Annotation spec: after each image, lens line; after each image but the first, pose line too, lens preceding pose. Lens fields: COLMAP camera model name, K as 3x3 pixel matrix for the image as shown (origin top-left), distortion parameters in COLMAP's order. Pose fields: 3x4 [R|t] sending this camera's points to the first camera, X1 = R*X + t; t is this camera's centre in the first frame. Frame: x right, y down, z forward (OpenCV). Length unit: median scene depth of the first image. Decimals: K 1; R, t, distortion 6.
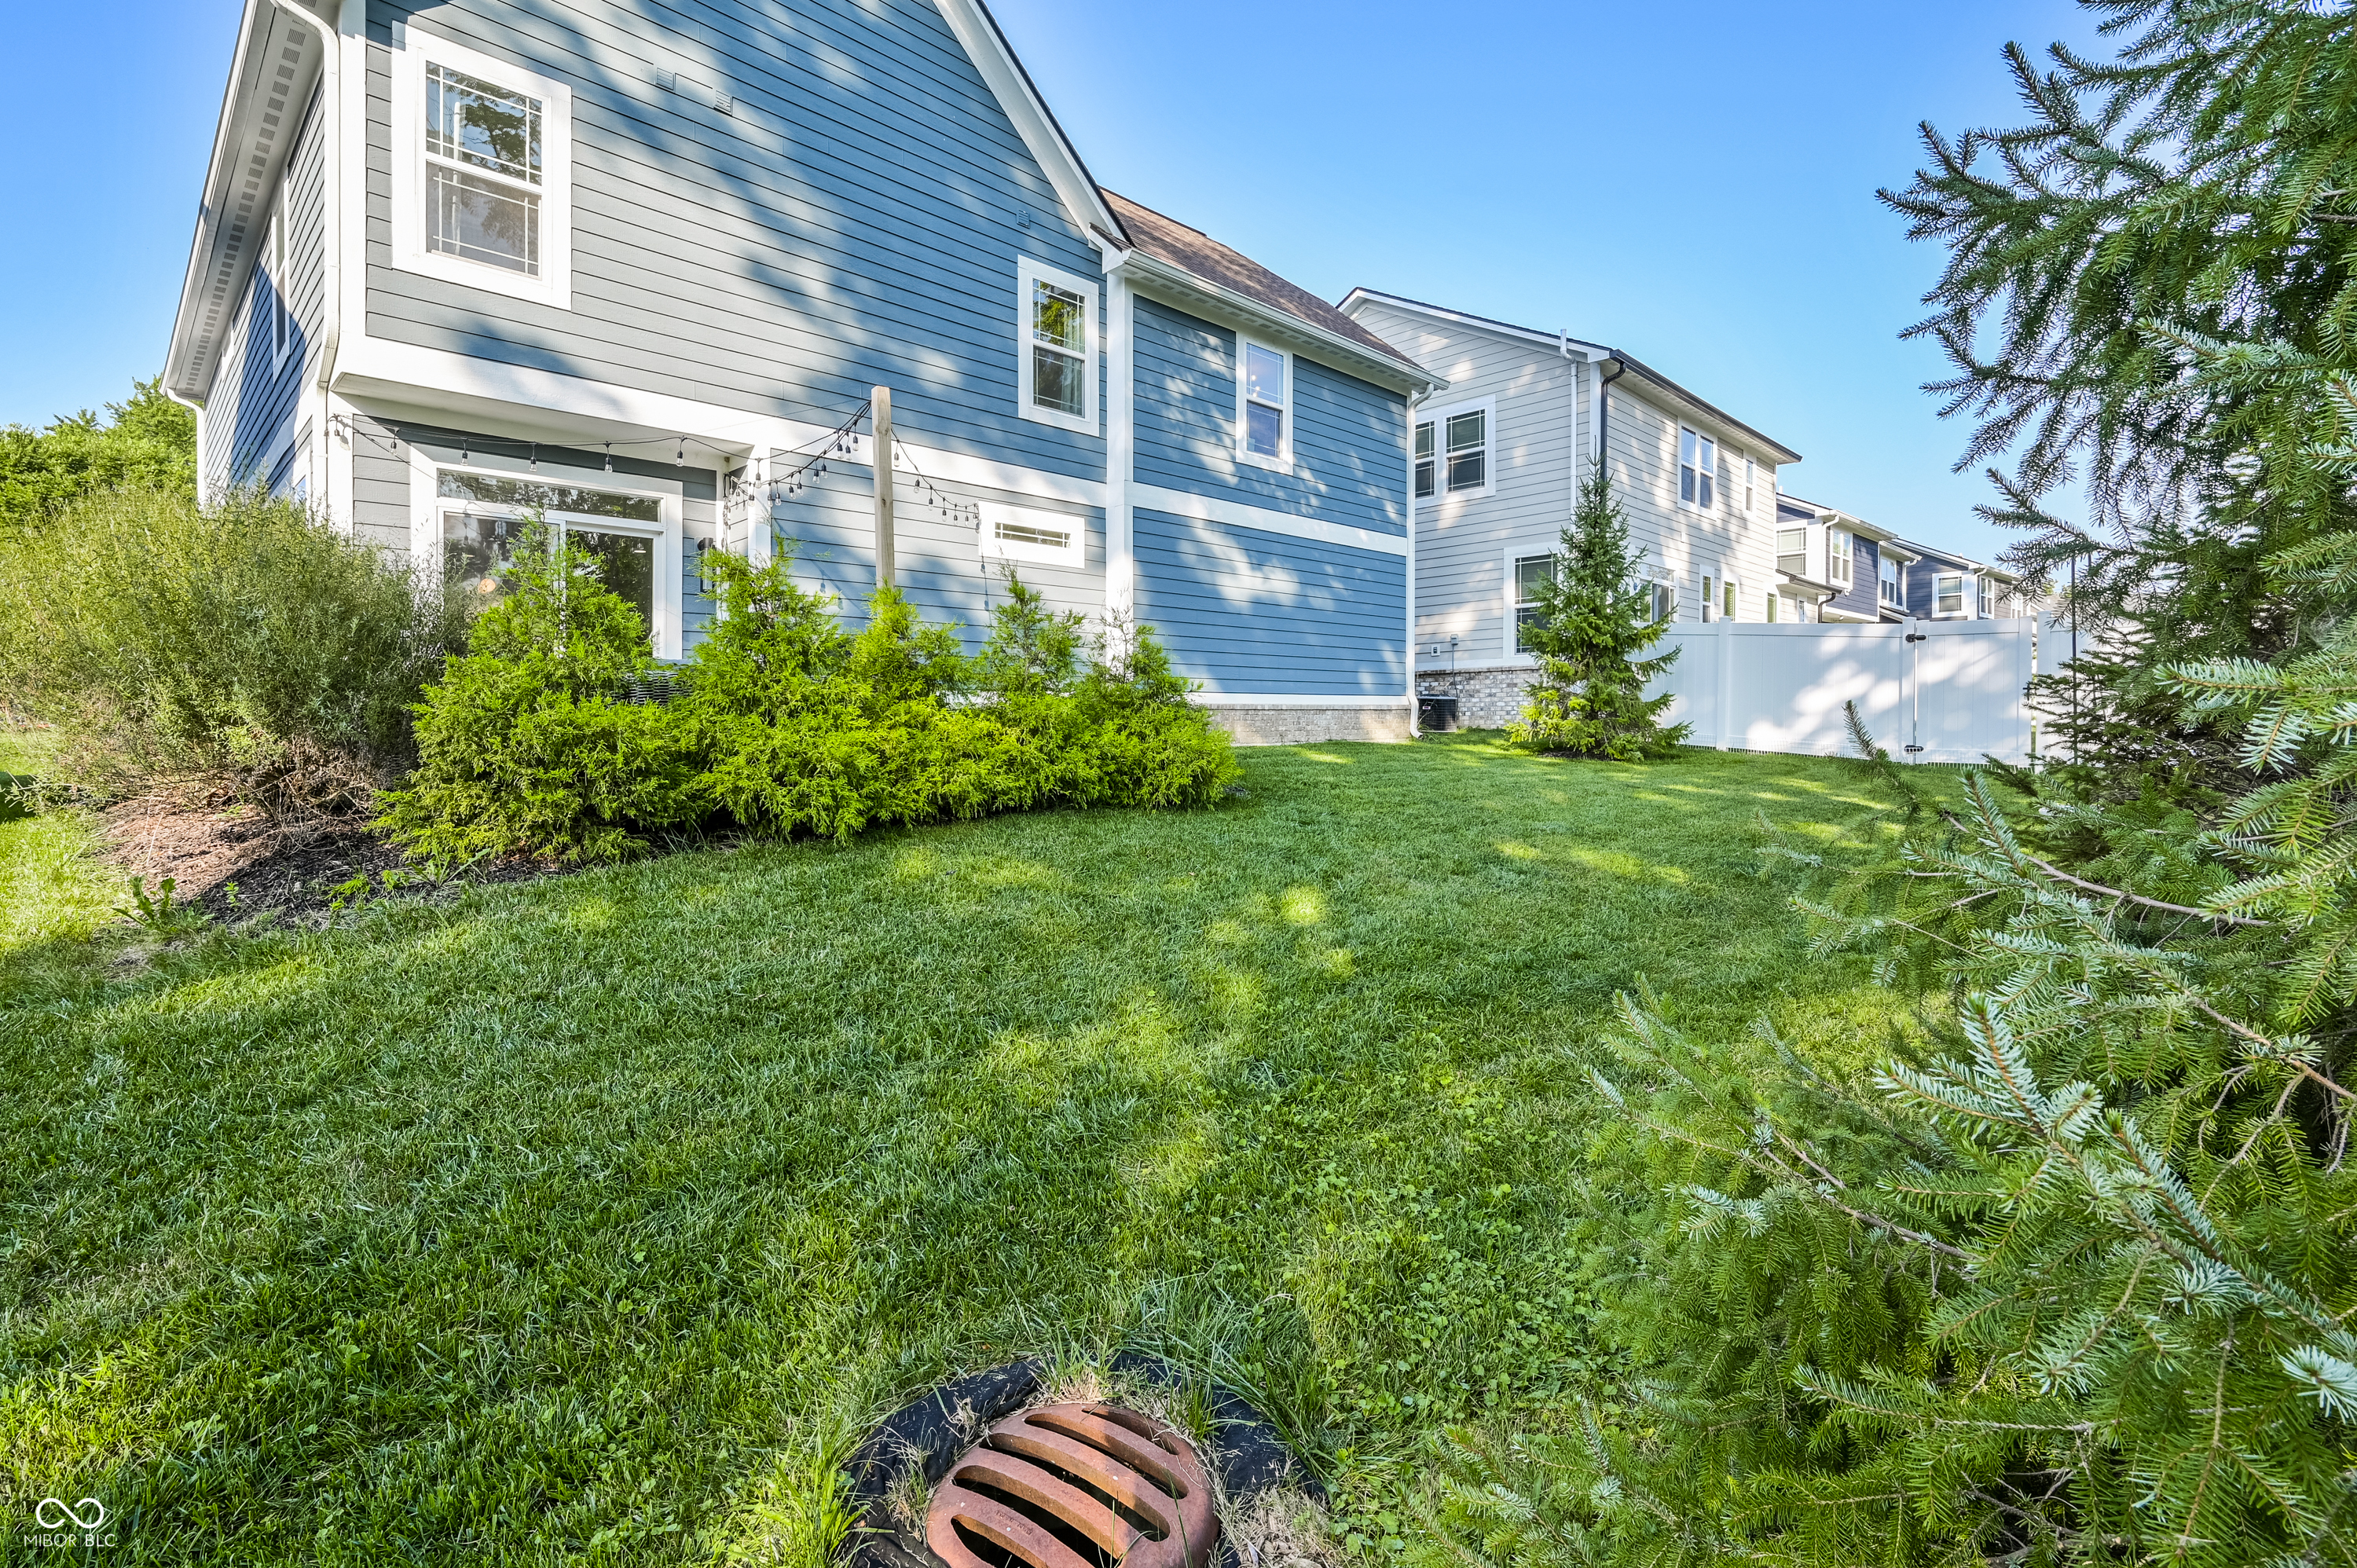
lens RADIAL K [[1070.8, 0, 1187.1], [0, 1070.8, 717.4], [0, 0, 1]] dist [0.001192, 0.000065]
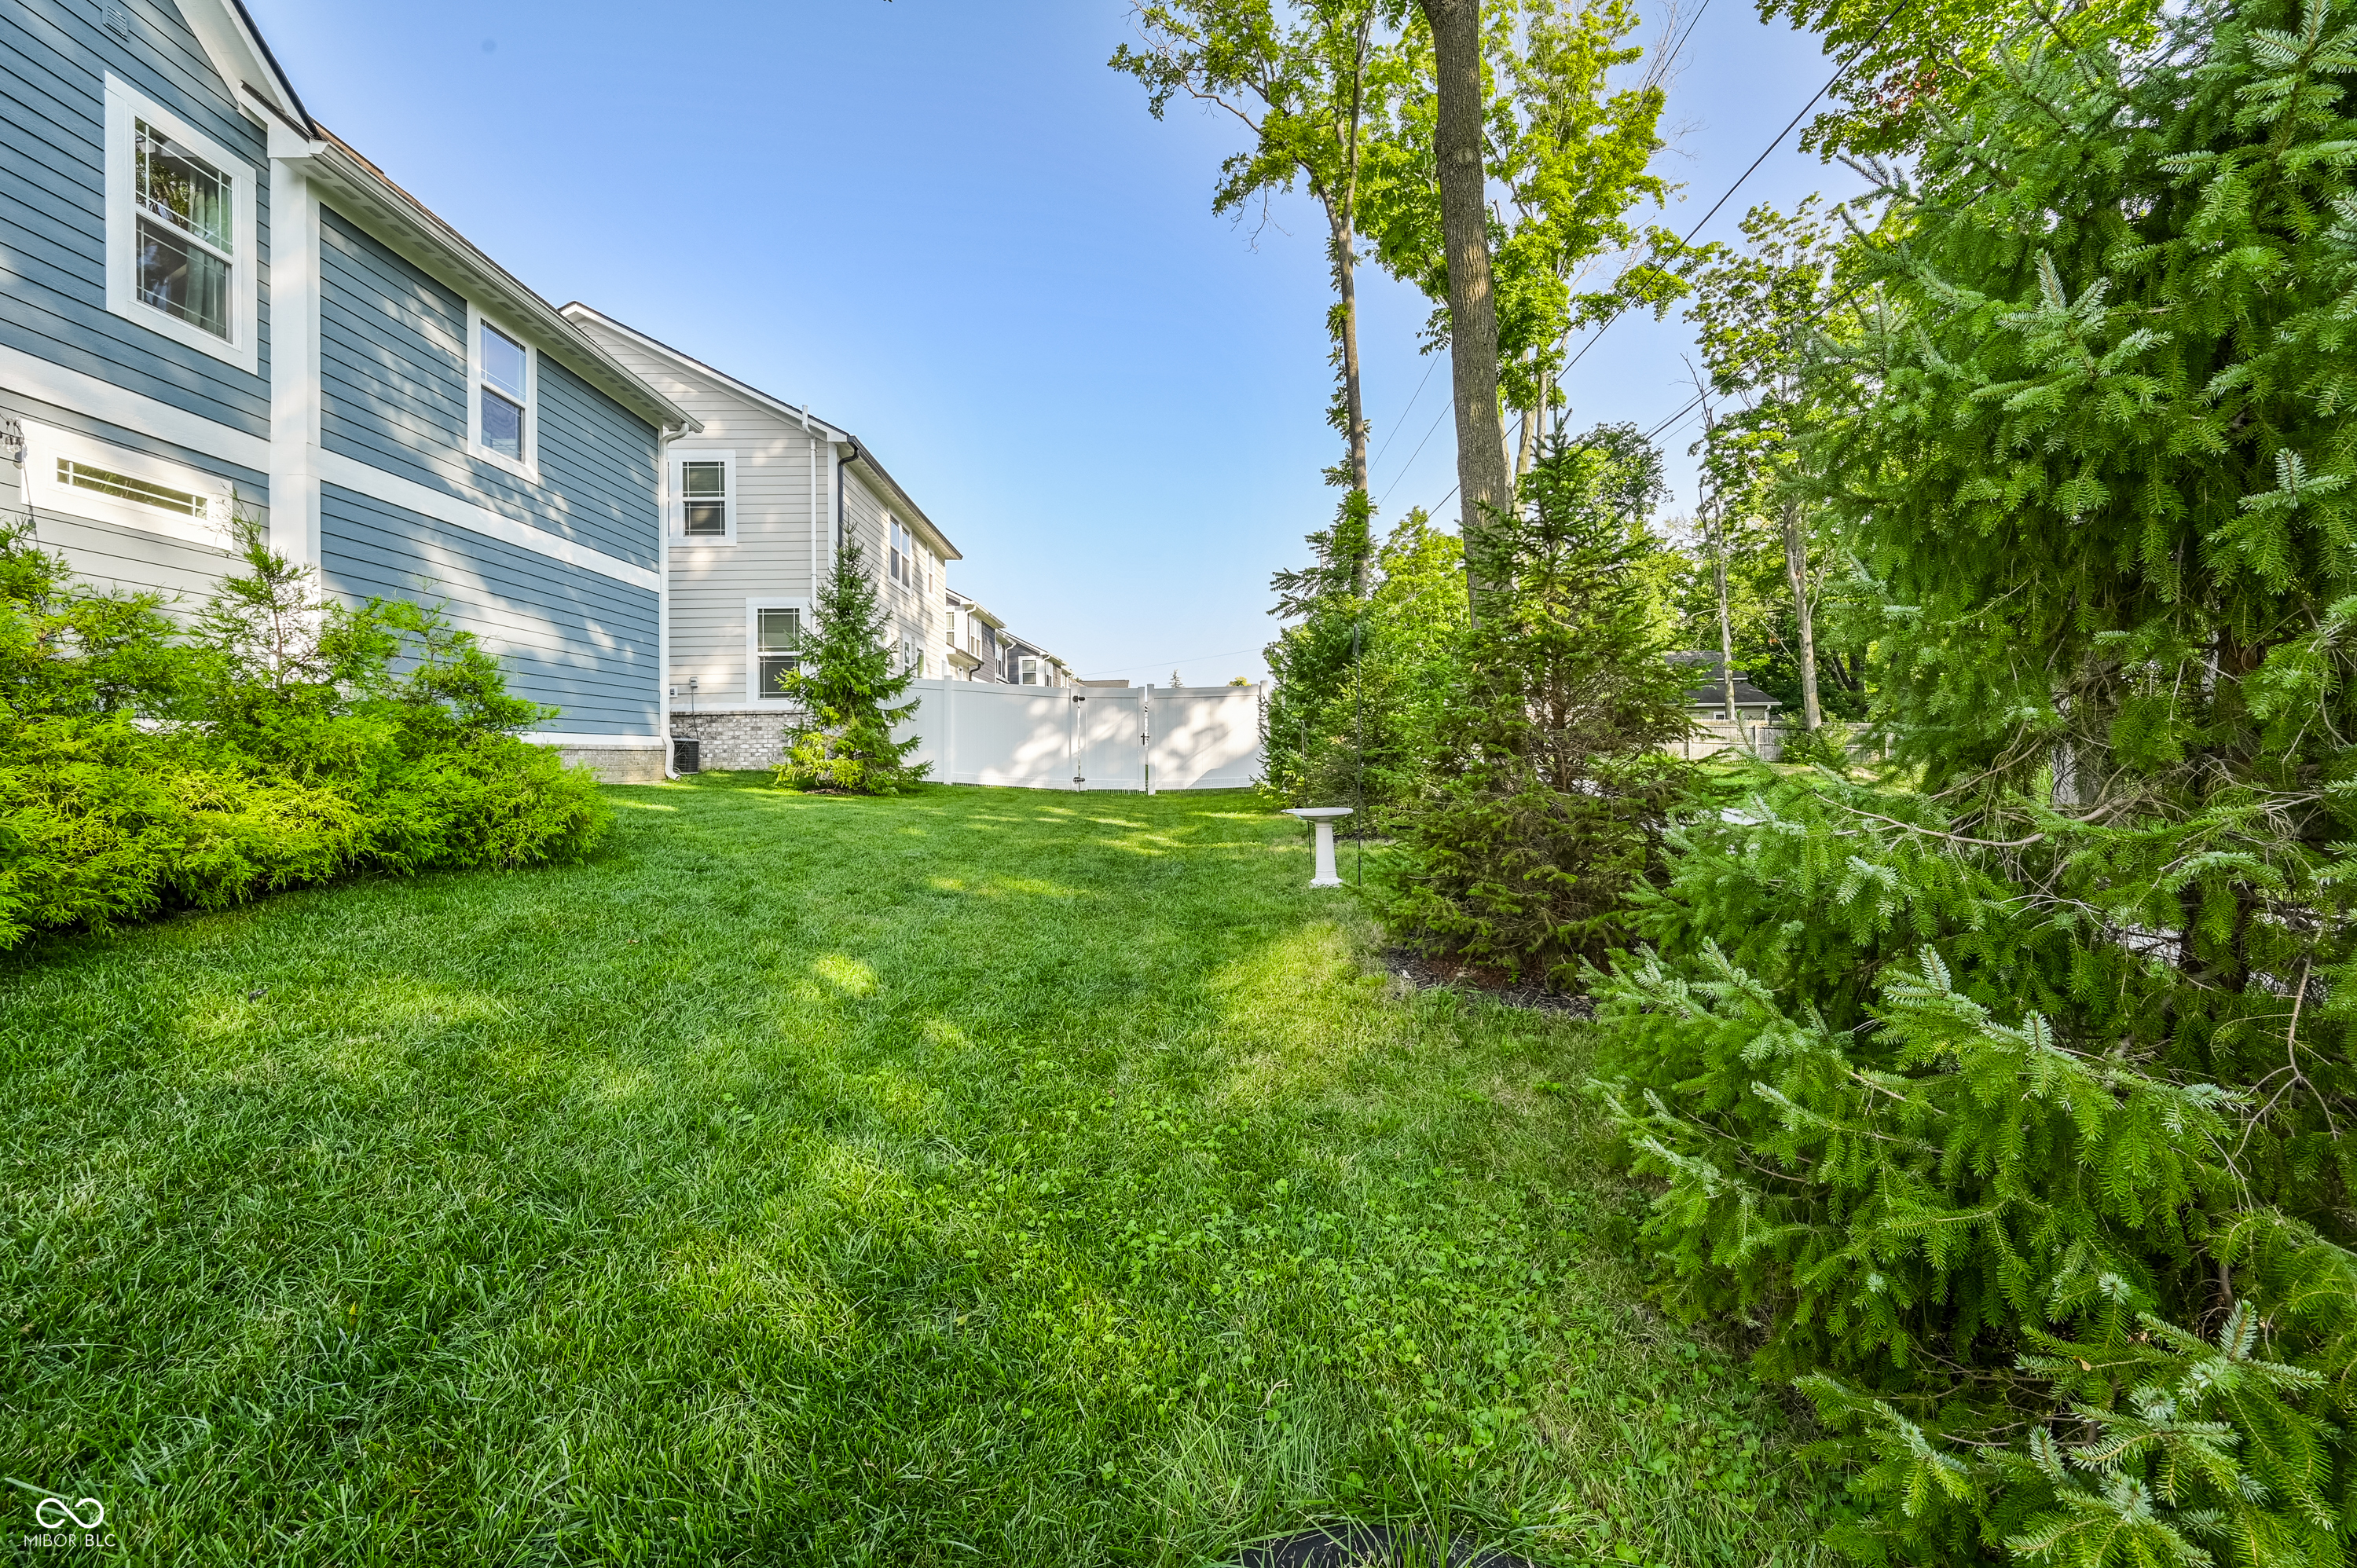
lens RADIAL K [[922.1, 0, 1166.8], [0, 922.1, 754.9], [0, 0, 1]] dist [-0.003770, -0.000153]
pose [[0.687089, 0.000727, 0.726573, -0.097484], [0.006105, 0.999958, -0.006774, 0.005675], [-0.726547, 0.009090, 0.687056, 0.102283]]
